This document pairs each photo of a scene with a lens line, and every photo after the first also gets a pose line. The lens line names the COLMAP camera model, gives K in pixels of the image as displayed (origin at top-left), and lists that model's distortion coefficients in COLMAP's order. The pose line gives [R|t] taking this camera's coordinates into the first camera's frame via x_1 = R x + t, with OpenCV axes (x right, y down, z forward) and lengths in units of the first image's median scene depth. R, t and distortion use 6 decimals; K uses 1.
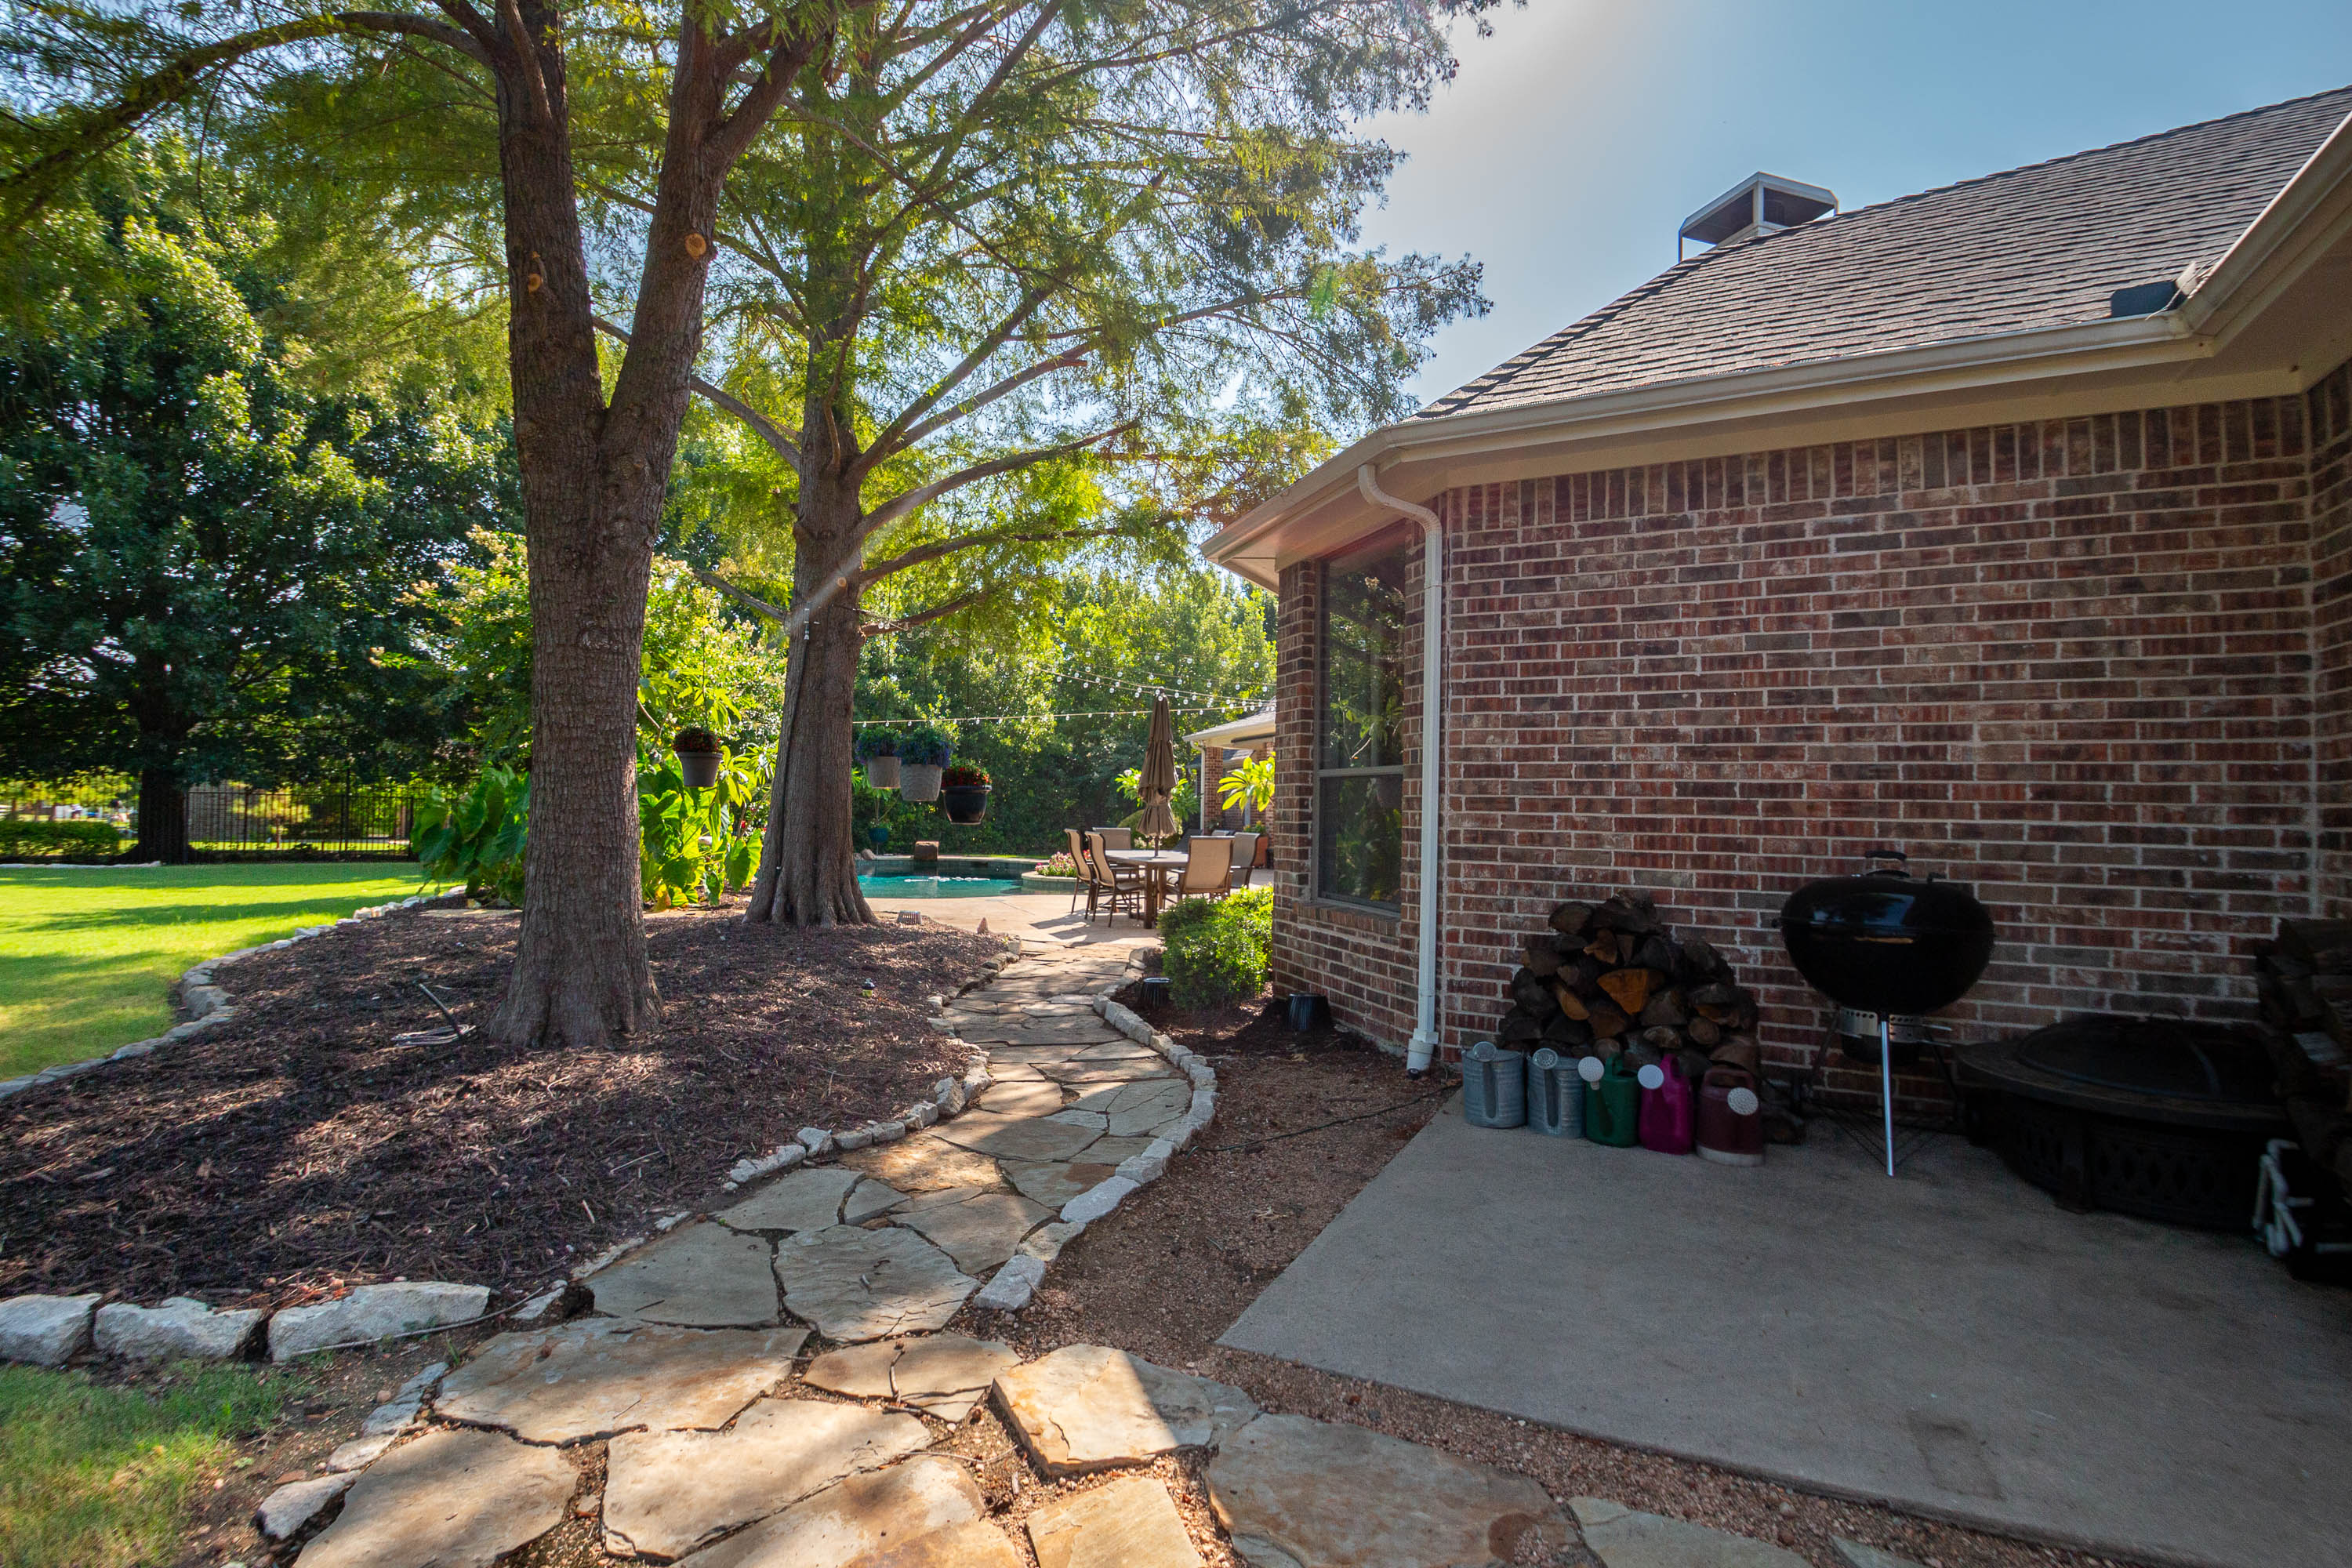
lens RADIAL K [[1085.5, 0, 1190.6], [0, 1085.5, 786.3], [0, 0, 1]] dist [-0.010809, -0.006473]
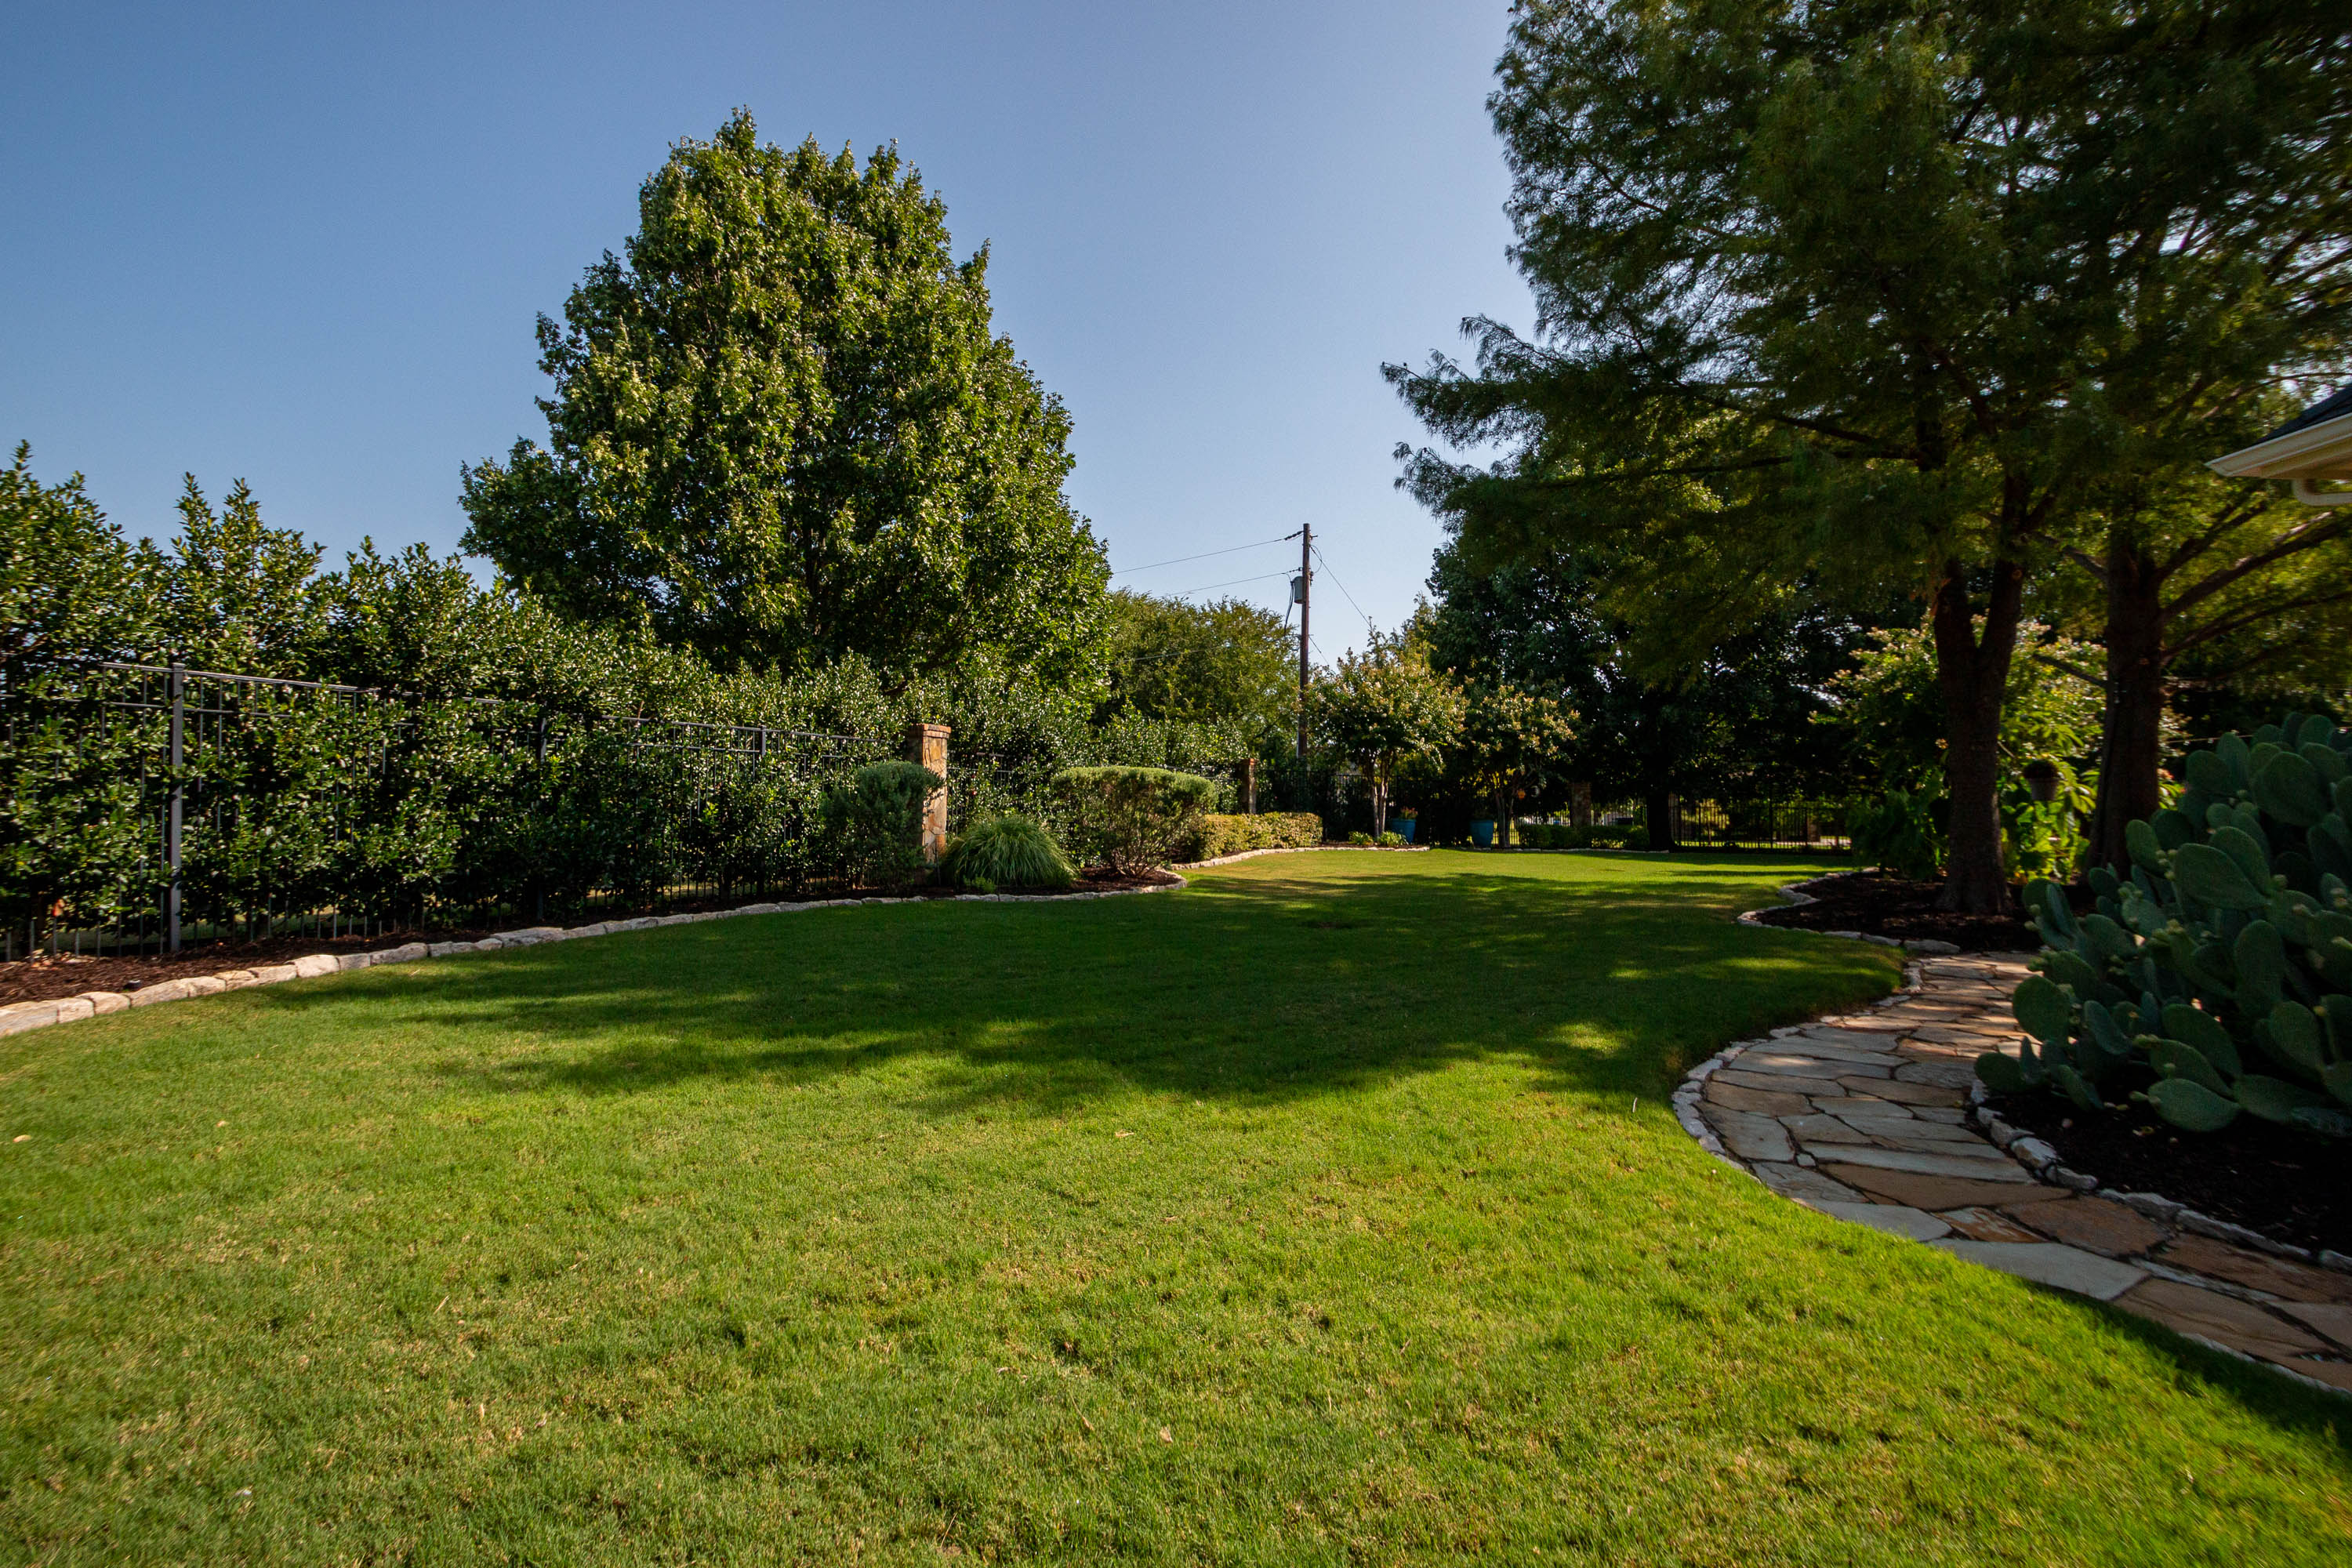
lens RADIAL K [[1085.5, 0, 1193.3], [0, 1085.5, 782.6], [0, 0, 1]] dist [-0.010809, -0.006473]
pose [[0.440579, -0.029214, -0.897239, 0.281446], [0.017770, 0.999558, -0.023820, -0.007142], [0.897538, -0.005450, 0.440903, -0.550873]]
